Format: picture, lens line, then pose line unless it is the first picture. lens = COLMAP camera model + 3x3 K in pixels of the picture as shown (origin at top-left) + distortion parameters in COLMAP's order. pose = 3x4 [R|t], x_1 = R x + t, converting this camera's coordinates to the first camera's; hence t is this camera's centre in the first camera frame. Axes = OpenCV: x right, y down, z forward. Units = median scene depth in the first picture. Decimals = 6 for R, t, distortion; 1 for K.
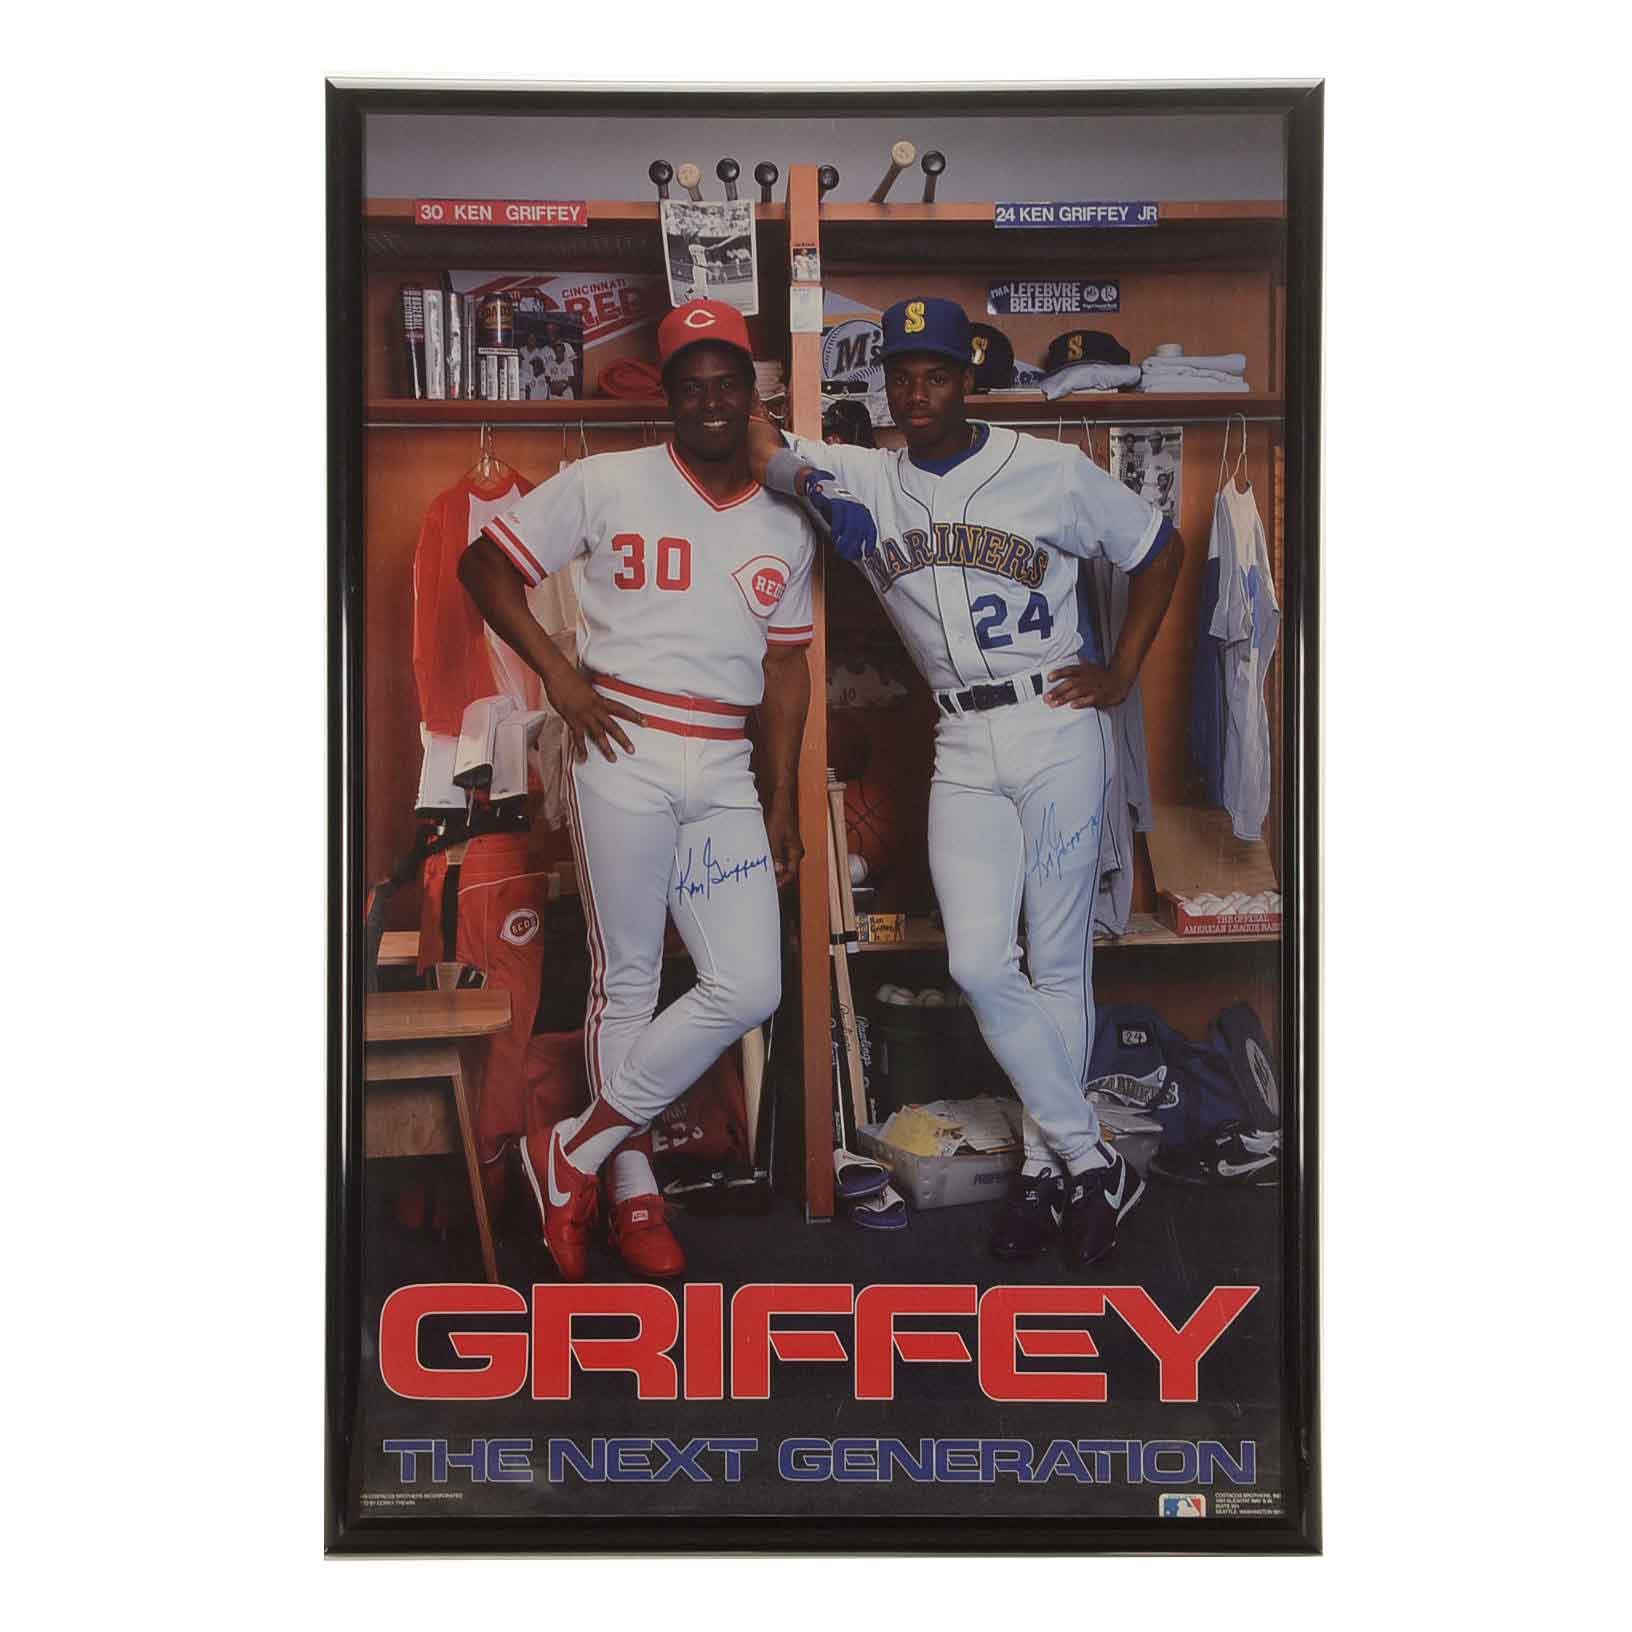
lens RADIAL K [[6330.8, 0, 804.4], [0, 6330.8, 815.1], [0, 0, 1]] dist [0.280316, 0.000000]
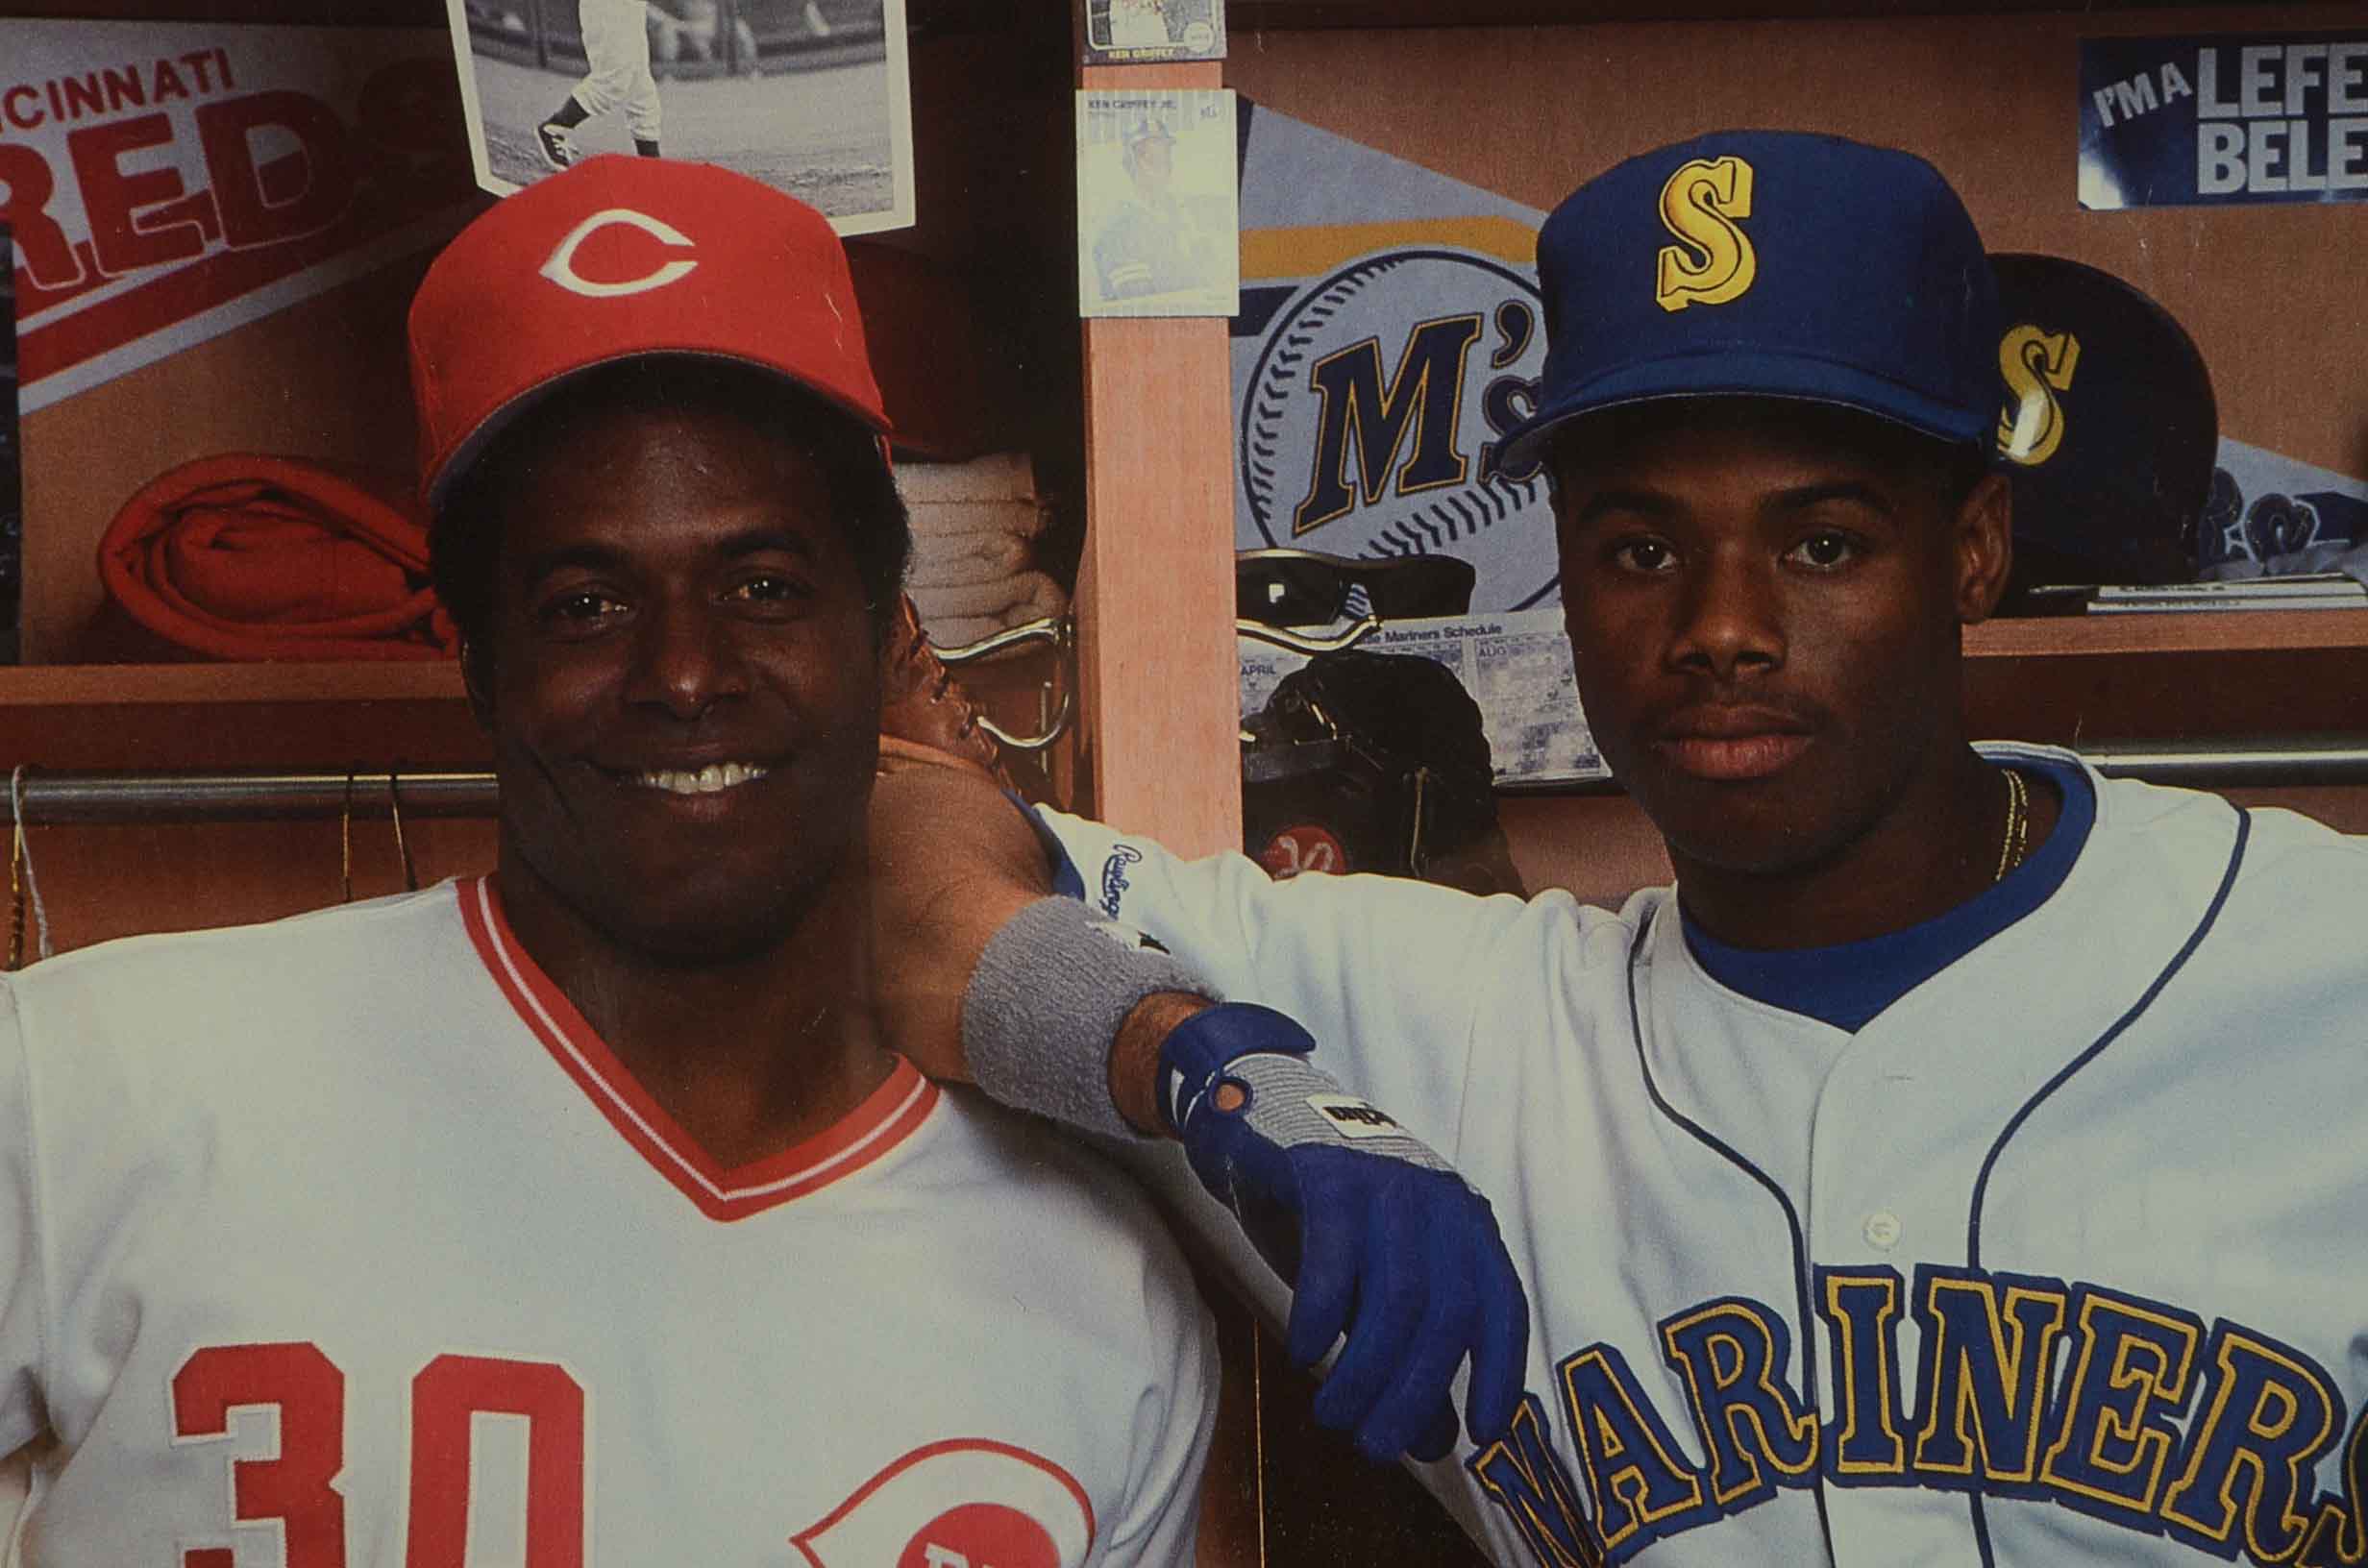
lens RADIAL K [[8750.1, 0, 1194.5], [0, 8750.1, 765.1], [0, 0, 1]] dist [1.093325, 0.000000]
pose [[0.999157, -0.012542, -0.039079, 0.011977], [0.010056, 0.997953, -0.063158, -0.044515], [0.039791, 0.062712, 0.997238, 0.723882]]
